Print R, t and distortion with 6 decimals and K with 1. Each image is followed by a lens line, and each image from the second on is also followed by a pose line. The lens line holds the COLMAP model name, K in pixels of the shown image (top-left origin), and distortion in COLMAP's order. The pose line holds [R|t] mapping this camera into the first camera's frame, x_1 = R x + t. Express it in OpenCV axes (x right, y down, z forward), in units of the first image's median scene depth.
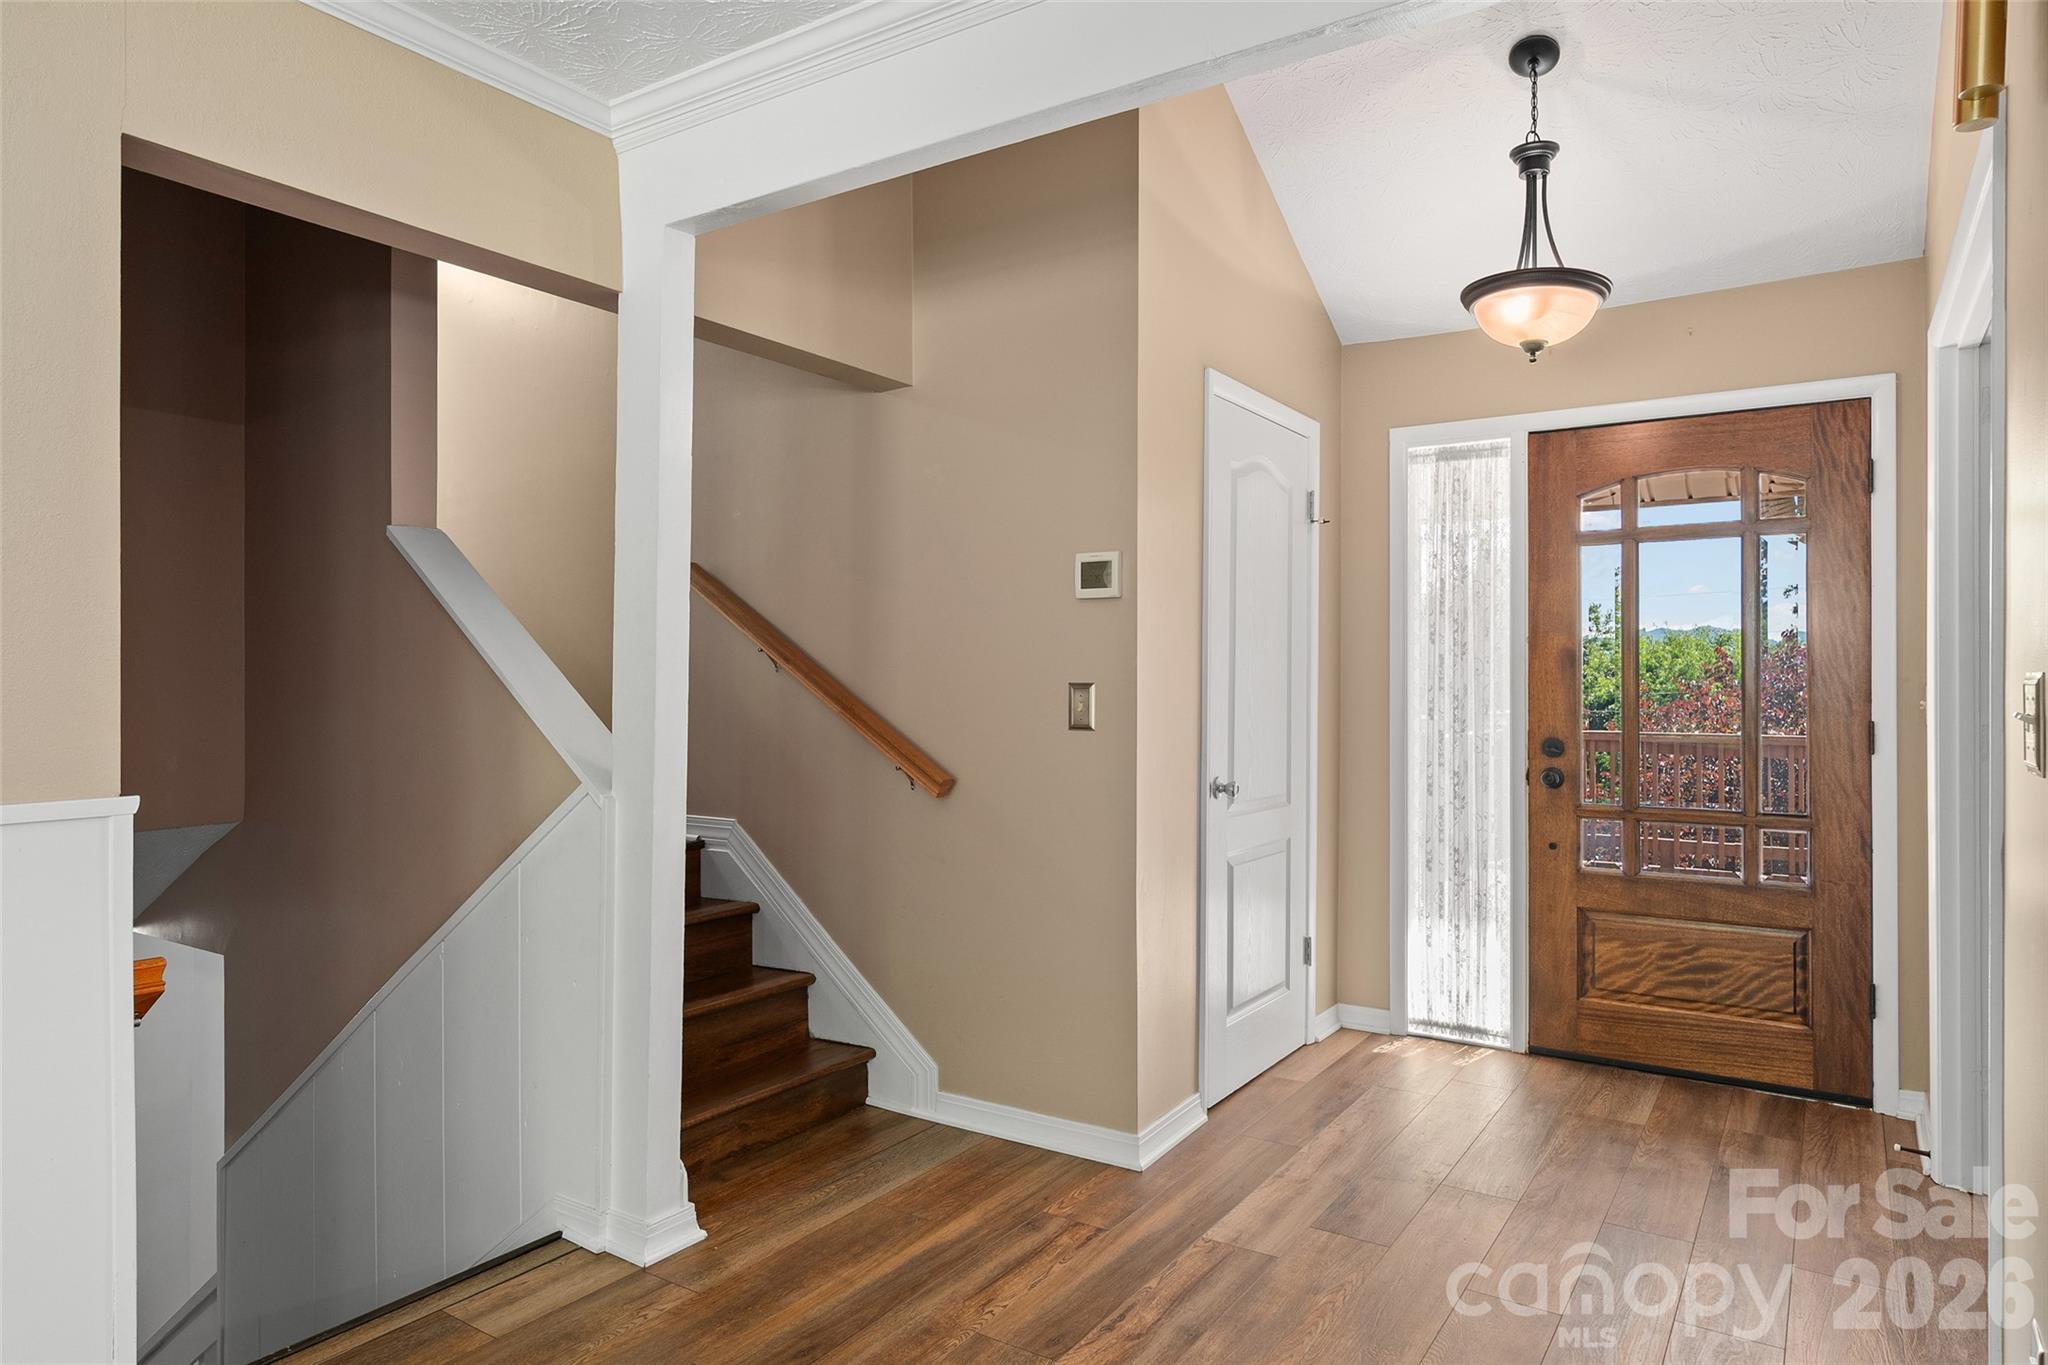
lens RADIAL K [[1231.1, 0, 1028.3], [0, 1231.1, 681.3], [0, 0, 1]] dist [0.000070, -0.000151]
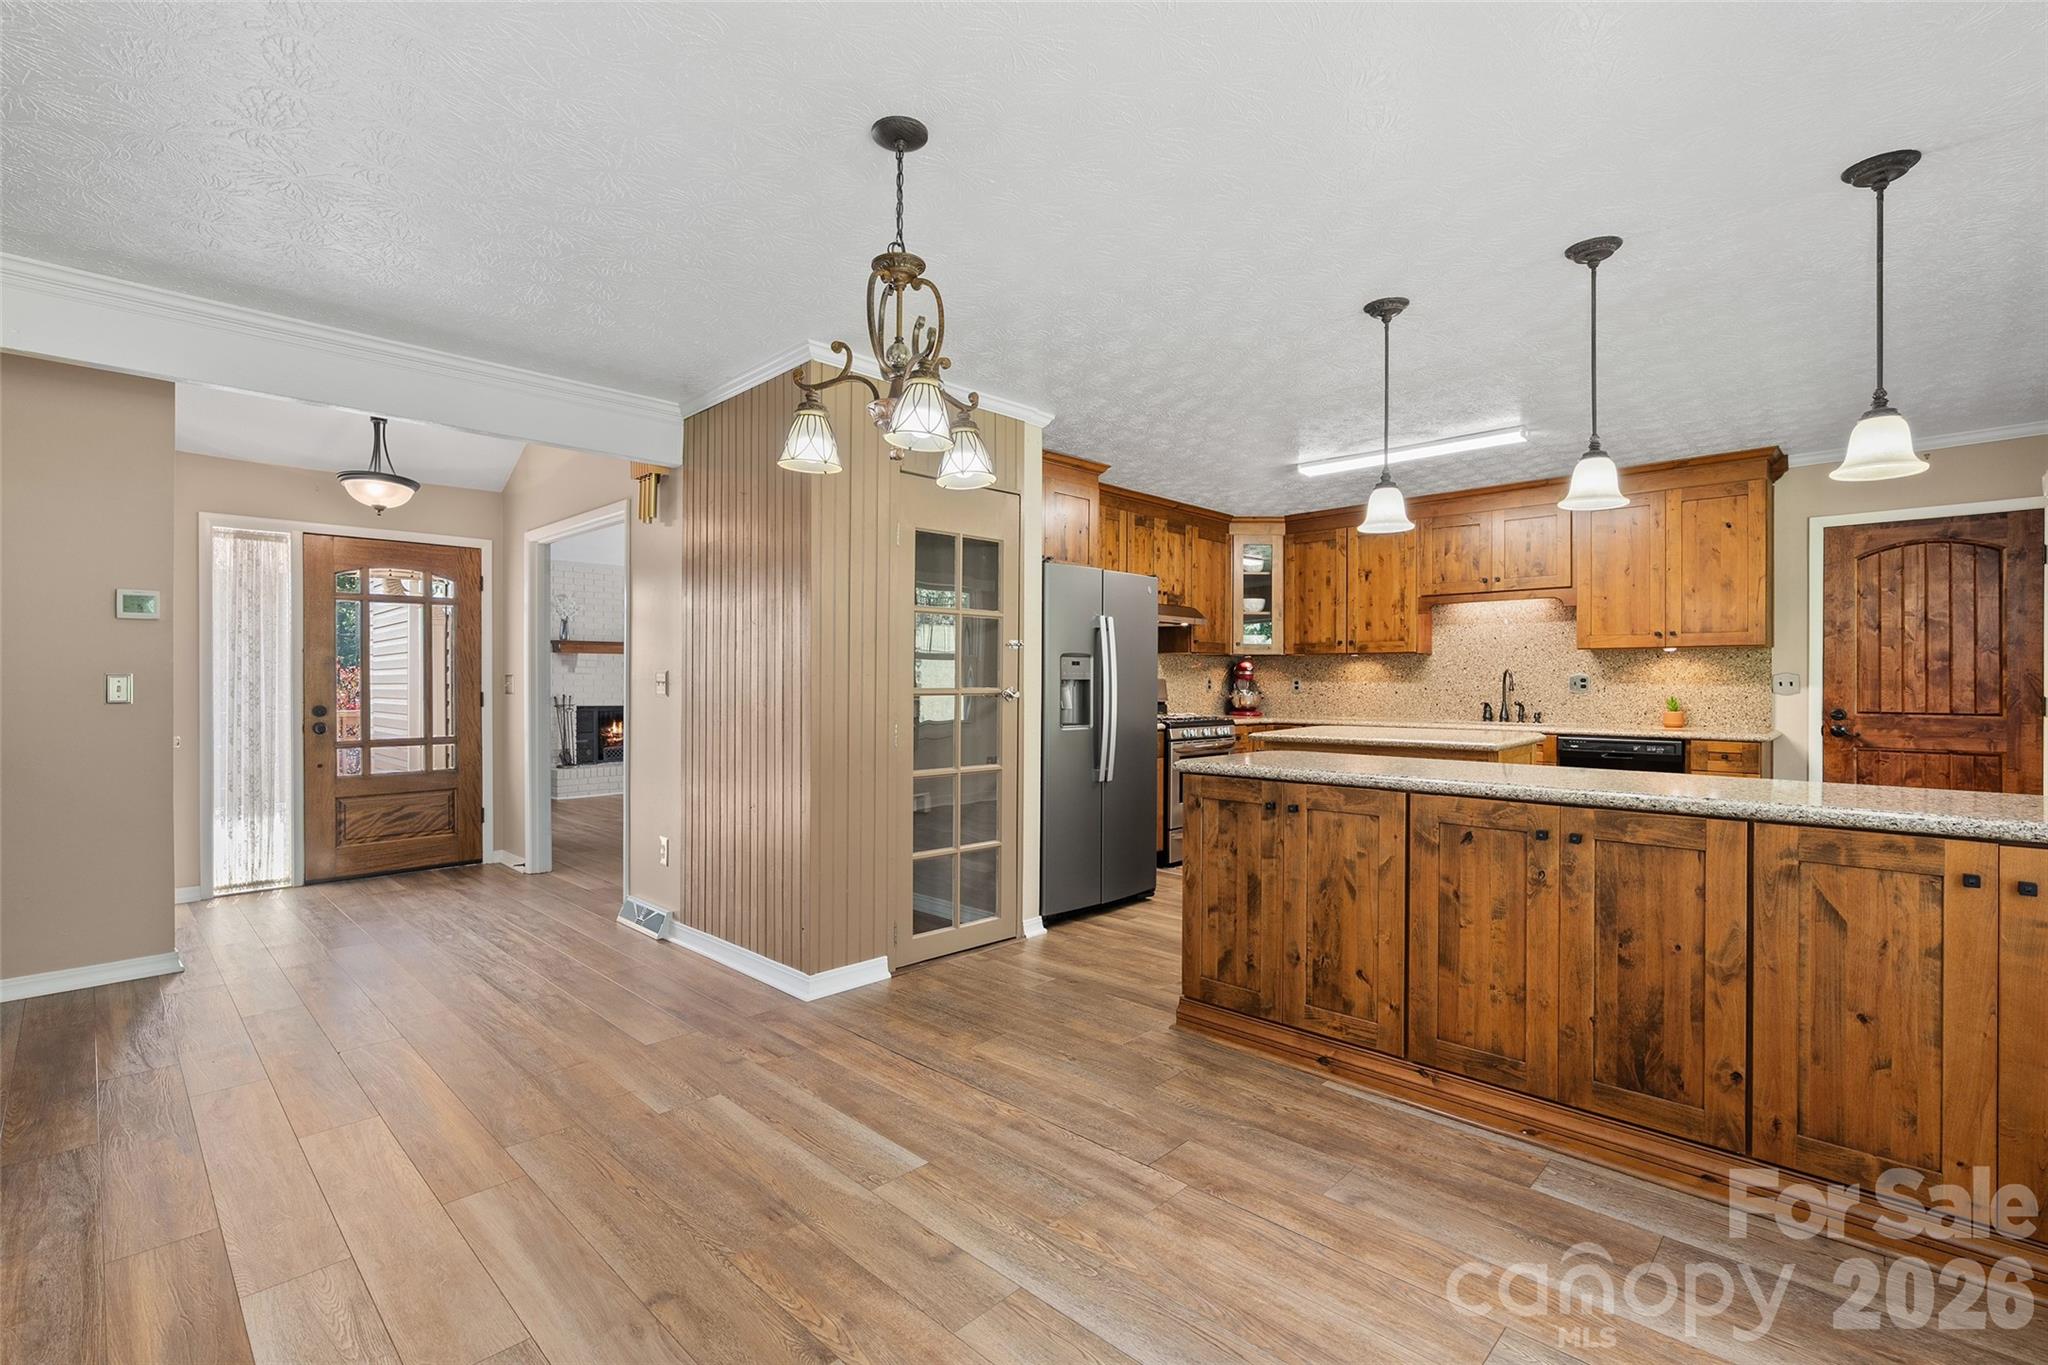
lens RADIAL K [[926.3, 0, 1019.6], [0, 926.3, 679.5], [0, 0, 1]] dist [-0.011852, 0.003245]
pose [[0.186377, -0.002145, 0.982476, -0.707227], [0.000608, 0.999998, 0.002068, 0.005837], [-0.982478, 0.000212, 0.186377, -0.253954]]
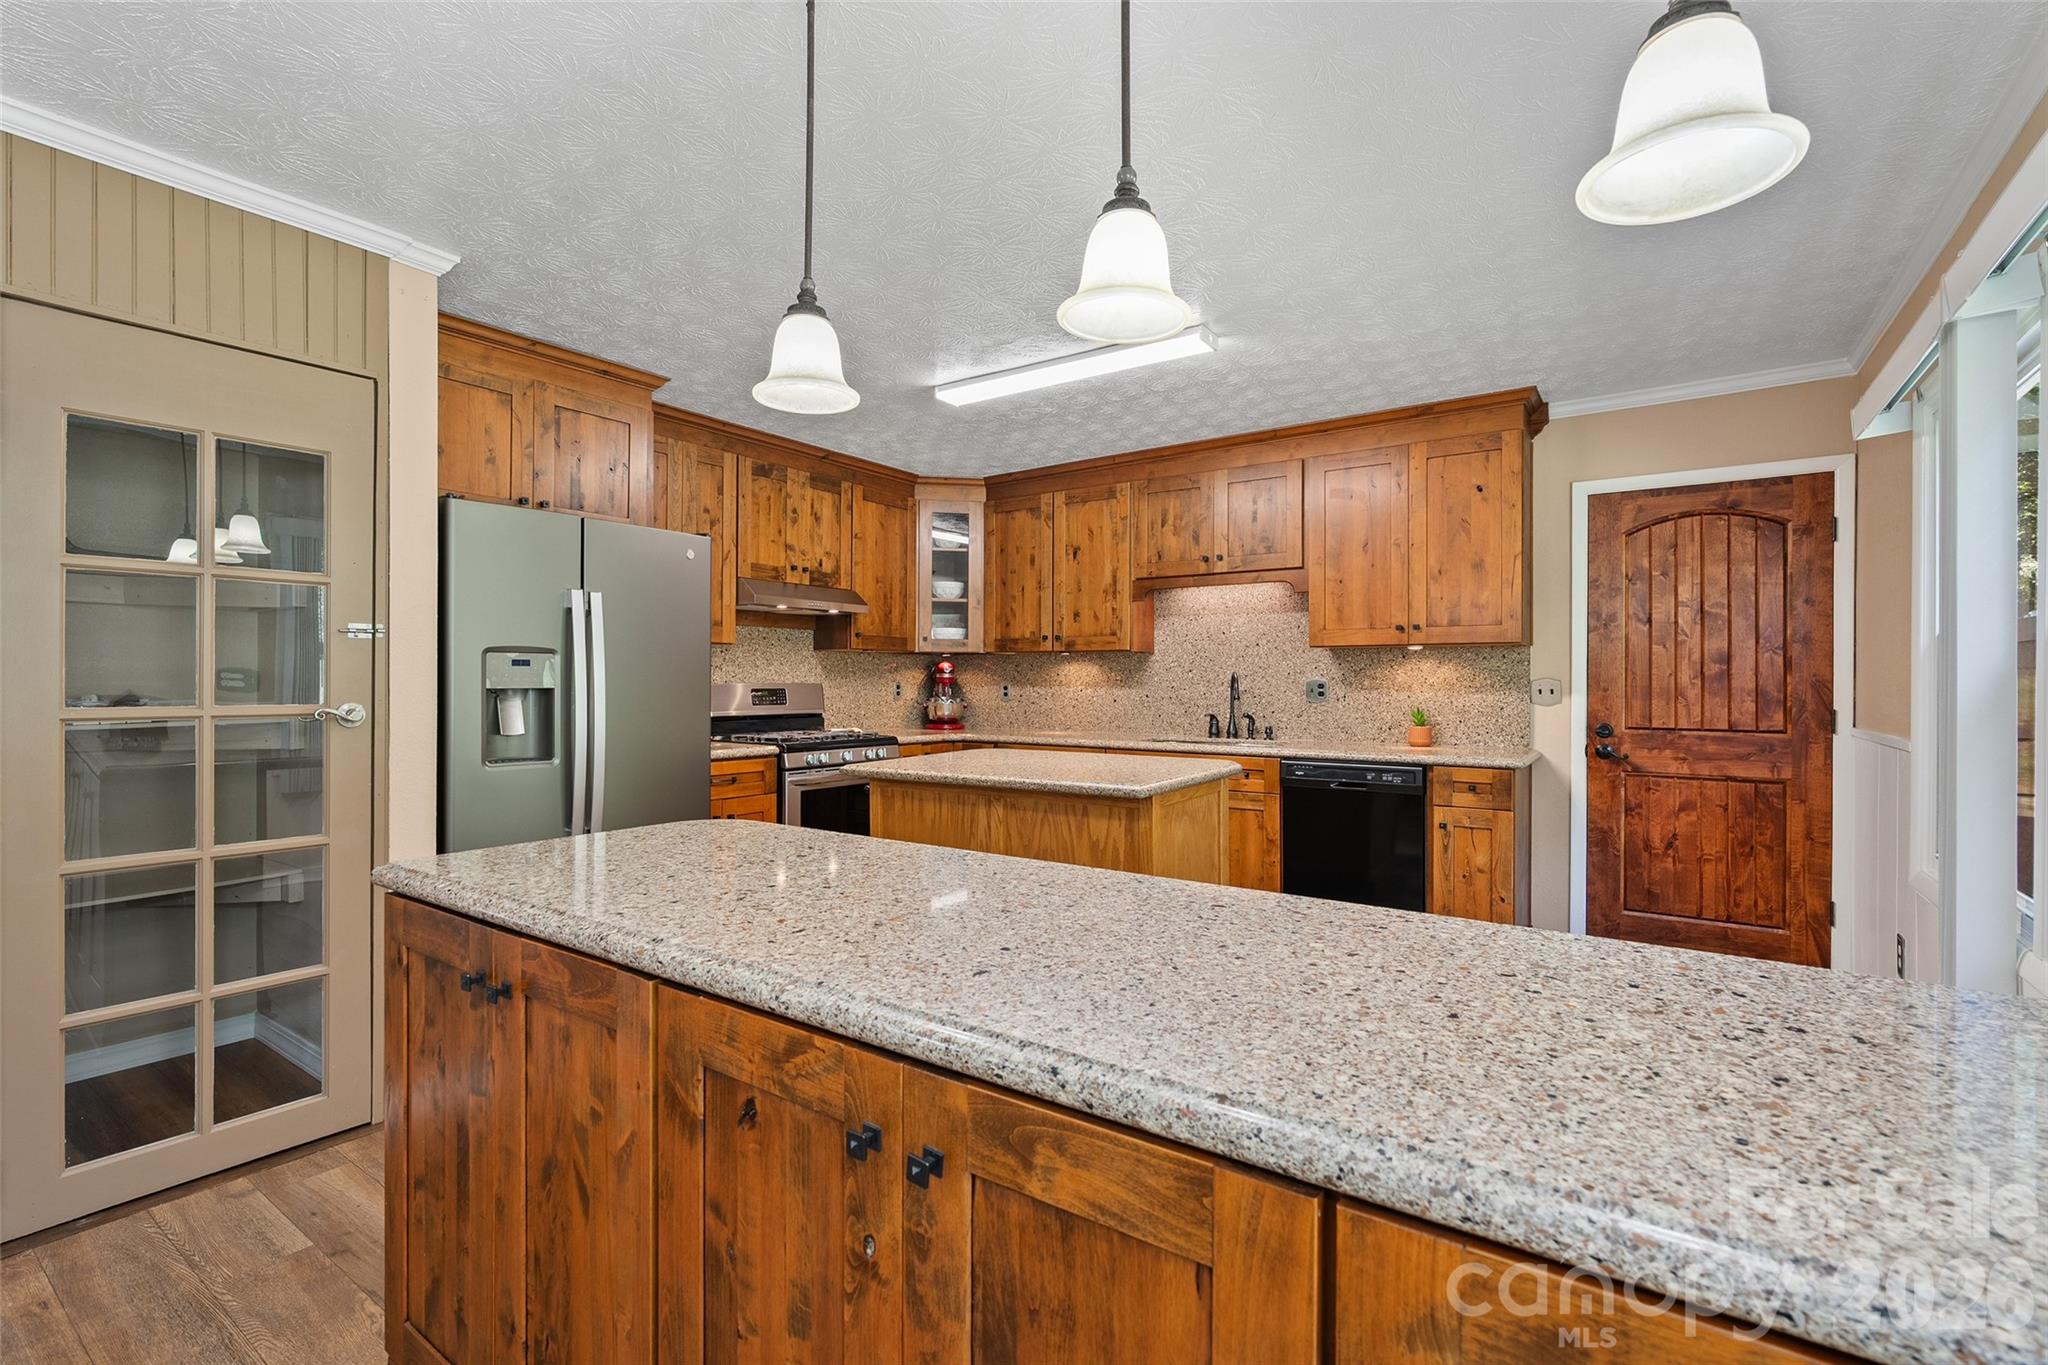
lens RADIAL K [[926.3, 0, 1027.0], [0, 926.3, 679.2], [0, 0, 1]] dist [-0.011852, 0.003245]
pose [[0.021573, -0.001926, 0.999765, -0.273068], [-0.000270, 0.999998, 0.001933, -0.000637], [-0.999767, -0.000312, 0.021573, -0.517428]]
